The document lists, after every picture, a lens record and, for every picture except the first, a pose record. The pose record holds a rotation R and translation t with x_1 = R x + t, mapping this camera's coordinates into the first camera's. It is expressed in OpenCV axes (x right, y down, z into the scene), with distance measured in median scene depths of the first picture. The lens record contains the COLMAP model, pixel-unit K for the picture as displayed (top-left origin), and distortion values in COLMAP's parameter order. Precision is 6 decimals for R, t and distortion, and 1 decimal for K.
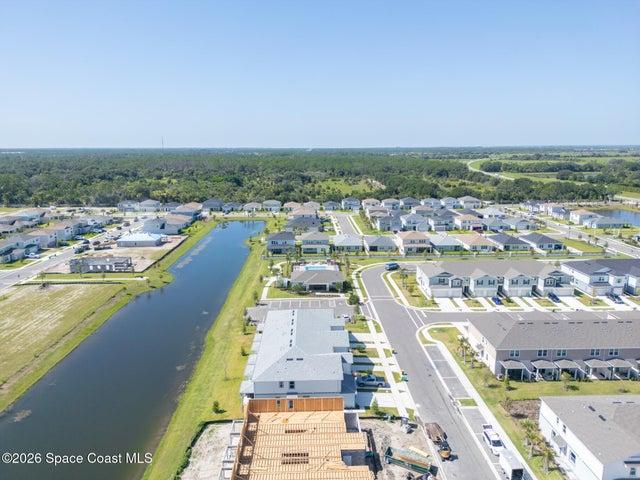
lens RADIAL K [[446.9, 0, 320.0], [0, 446.9, 240.0], [0, 0, 1]] dist [0.007339, -0.003919]
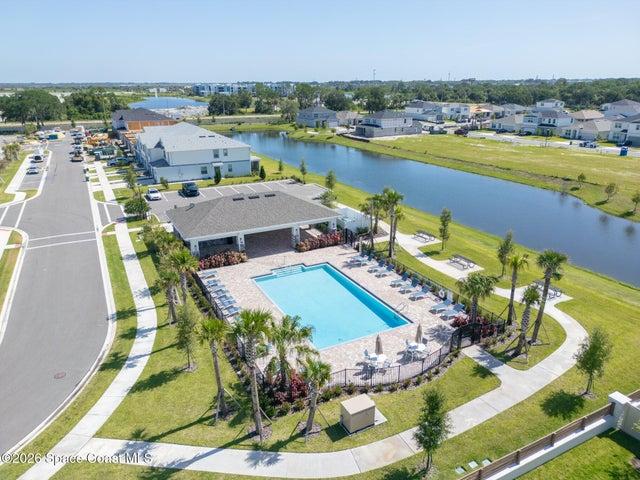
lens RADIAL K [[446.9, 0, 320.0], [0, 446.9, 240.0], [0, 0, 1]] dist [0.007339, -0.003919]
pose [[-0.899236, 0.150932, -0.410602, 0.101663], [-0.082502, 0.863244, 0.498000, -0.081876], [0.429614, 0.481695, -0.763807, 1.443912]]
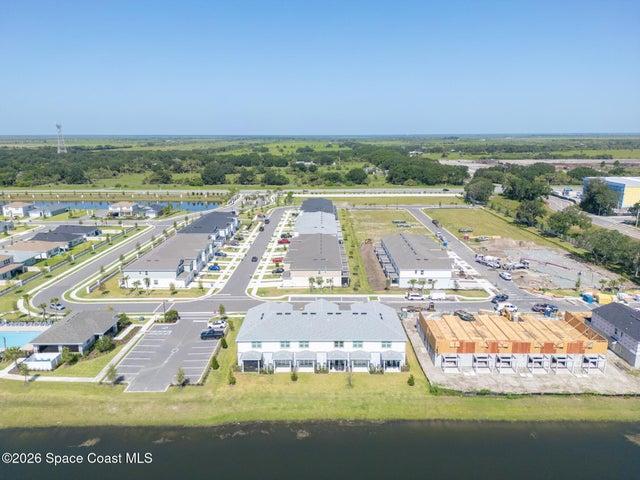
lens RADIAL K [[446.9, 0, 320.0], [0, 446.9, 240.0], [0, 0, 1]] dist [0.007339, -0.003919]
pose [[0.027407, -0.228633, 0.973127, -0.714349], [0.207555, 0.953578, 0.218195, -0.132243], [-0.977839, 0.195998, 0.073589, 0.635902]]
